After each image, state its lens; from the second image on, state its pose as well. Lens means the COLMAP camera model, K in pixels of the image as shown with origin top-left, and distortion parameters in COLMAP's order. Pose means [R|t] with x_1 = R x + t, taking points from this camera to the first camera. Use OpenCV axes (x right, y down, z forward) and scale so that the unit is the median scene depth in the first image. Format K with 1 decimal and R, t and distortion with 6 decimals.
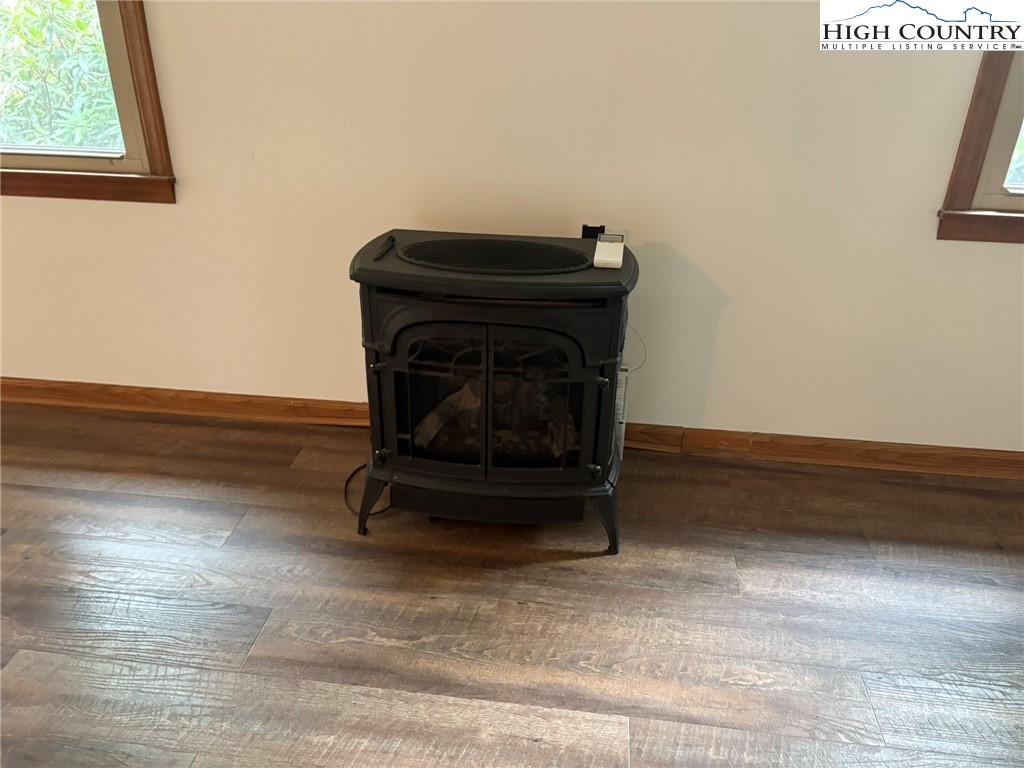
lens RADIAL K [[779.6, 0, 512.0], [0, 779.6, 384.0], [0, 0, 1]] dist [0.013968, -0.005551]
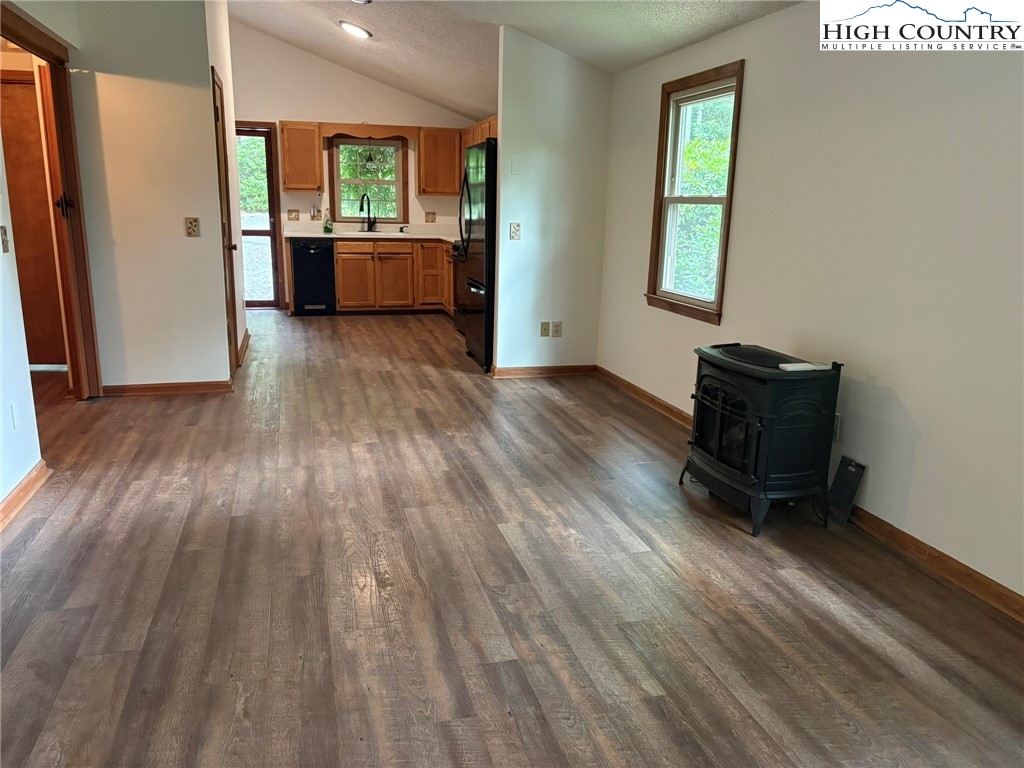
lens RADIAL K [[779.6, 0, 512.0], [0, 779.6, 384.0], [0, 0, 1]] dist [0.013968, -0.005551]
pose [[0.385003, 0.202845, -0.900348, 1.410217], [-0.428321, 0.903397, 0.020375, 0.109489], [0.817505, 0.377793, 0.434693, -0.304492]]
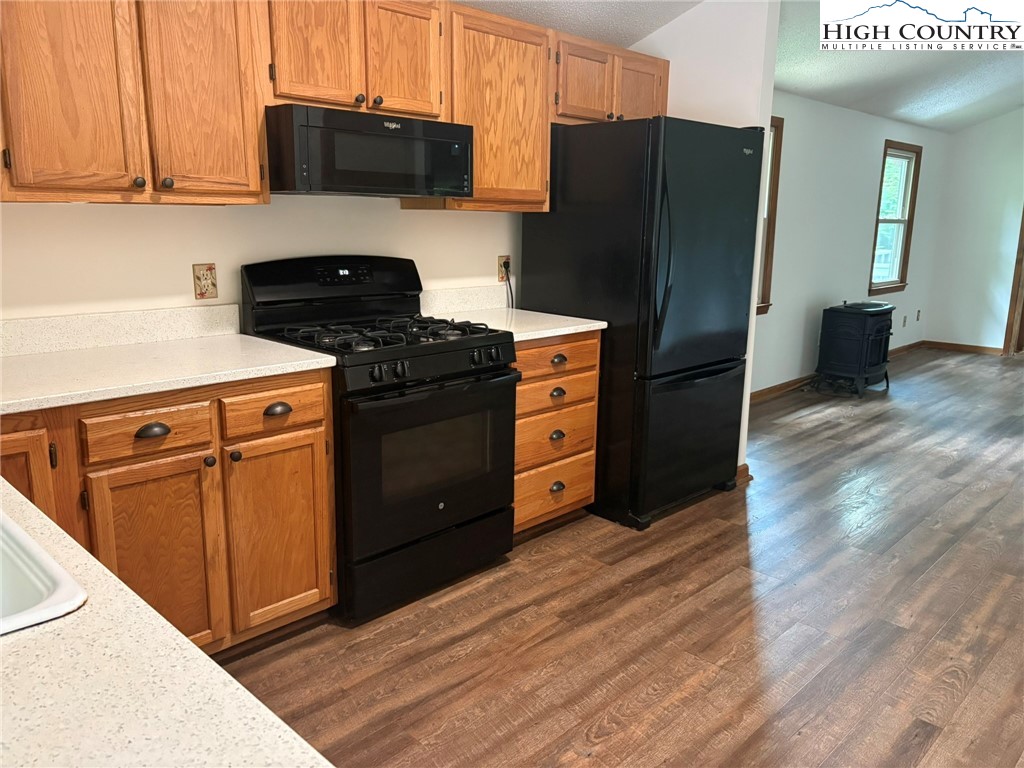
lens RADIAL K [[779.6, 0, 512.0], [0, 779.6, 384.0], [0, 0, 1]] dist [0.013968, -0.005551]
pose [[0.607690, -0.180290, 0.773439, -3.524848], [0.356477, 0.932192, -0.062788, -0.162822], [-0.709673, 0.313869, 0.630753, 0.011485]]
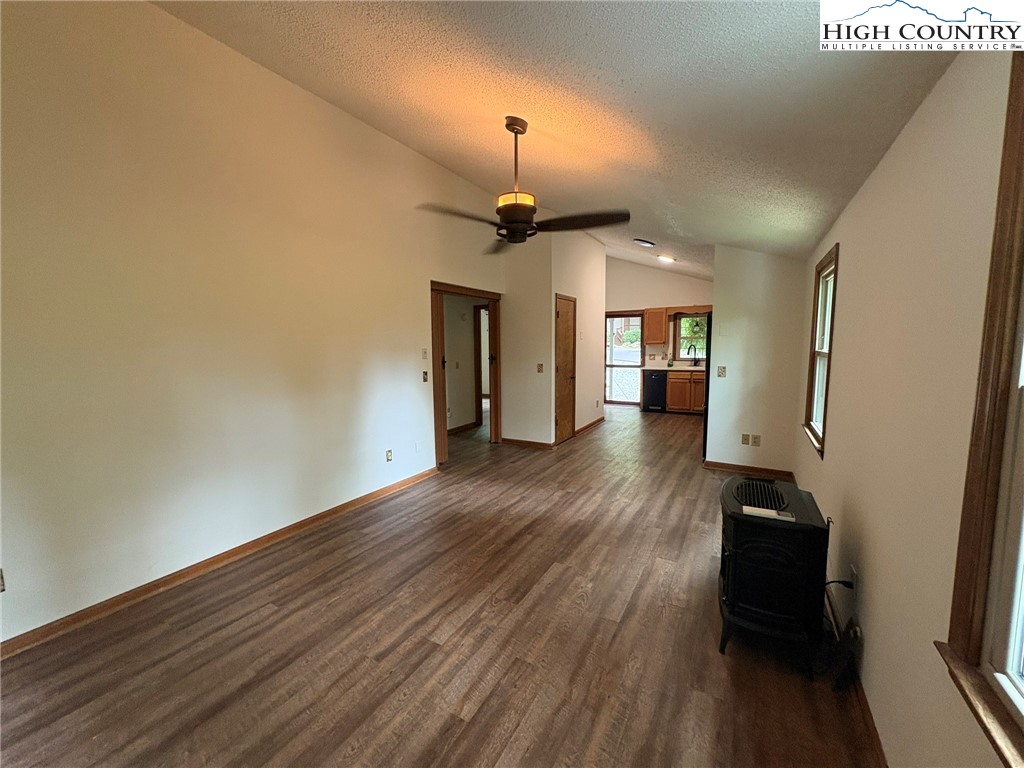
lens RADIAL K [[407.6, 0, 512.0], [0, 407.6, 384.0], [0, 0, 1]] dist [-0.000250, -0.000037]
pose [[-0.395806, 0.083442, -0.914535, 1.228887], [-0.406271, 0.877198, 0.255867, -0.426072], [0.823578, 0.472823, -0.313300, 0.577278]]
